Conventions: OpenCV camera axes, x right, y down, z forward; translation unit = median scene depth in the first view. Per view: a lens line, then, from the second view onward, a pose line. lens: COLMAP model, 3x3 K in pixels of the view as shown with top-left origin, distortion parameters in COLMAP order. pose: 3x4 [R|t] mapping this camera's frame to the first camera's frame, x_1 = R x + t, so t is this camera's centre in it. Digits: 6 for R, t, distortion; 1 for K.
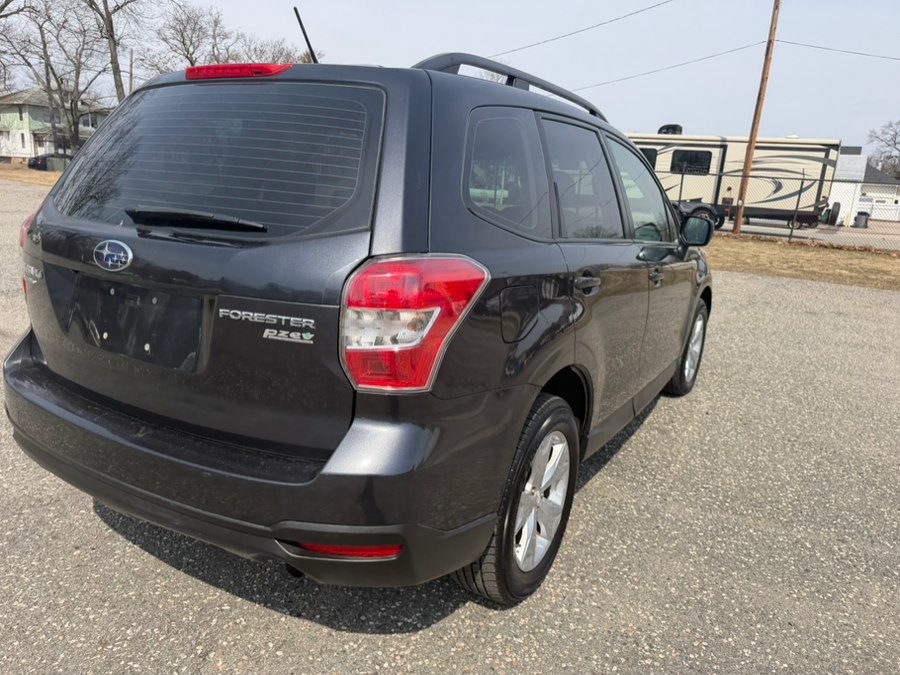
lens RADIAL K [[625.4, 0, 444.9], [0, 625.4, 334.5], [0, 0, 1]] dist [0.017929, -0.027123]
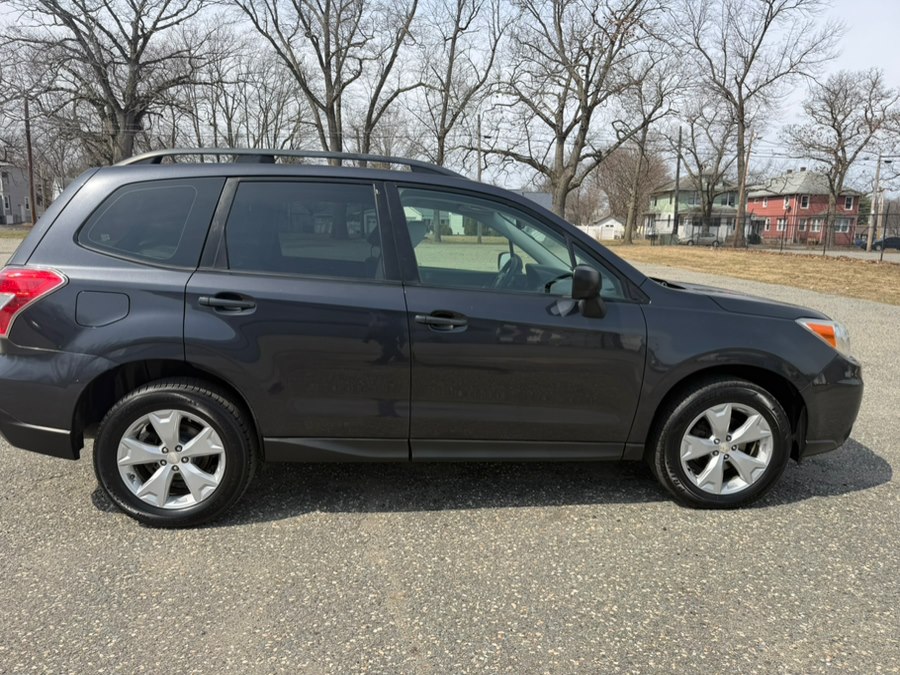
lens RADIAL K [[618.0, 0, 450.0], [0, 618.0, 337.5], [0, 0, 1]] dist [0.018645, -0.024961]
pose [[0.605707, 0.088847, -0.790712, 1.108656], [-0.171846, 0.984901, -0.020972, -0.049094], [0.776909, 0.148584, 0.611829, 0.435578]]
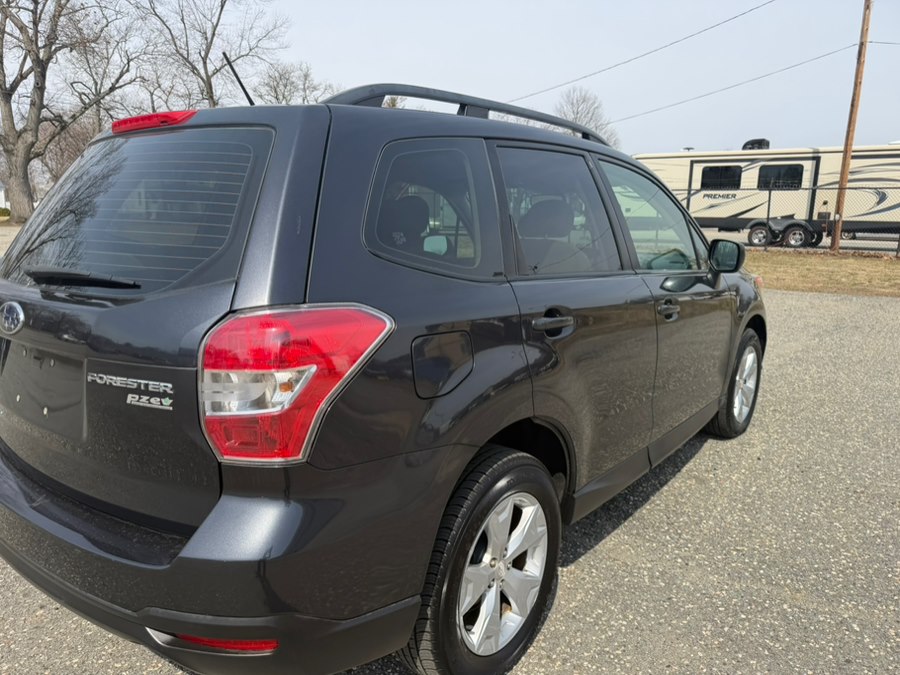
lens RADIAL K [[628.6, 0, 441.2], [0, 628.6, 334.6], [0, 0, 1]] dist [-0.003021, -0.000279]
pose [[0.989260, -0.029711, -0.143115, 0.144771], [0.022518, 0.998413, -0.051622, -0.018098], [0.144421, 0.047845, 0.988359, 0.070202]]
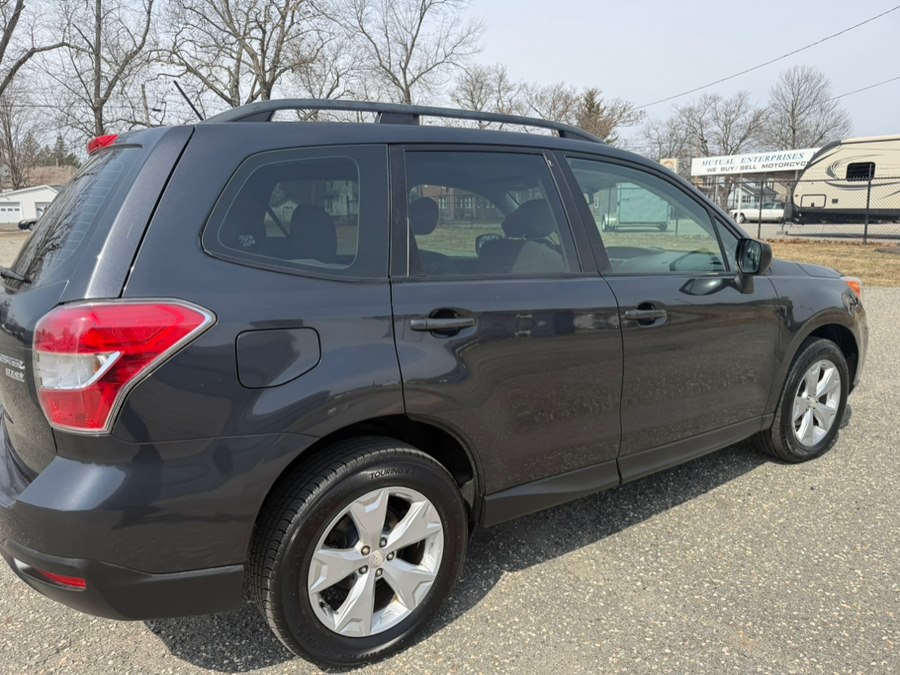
lens RADIAL K [[625.4, 0, 444.9], [0, 625.4, 334.5], [0, 0, 1]] dist [0.017929, -0.027123]
pose [[0.907207, 0.005934, -0.420643, 0.448071], [-0.028619, 0.998455, -0.047638, -0.018489], [0.419711, 0.055256, 0.905975, 0.136546]]
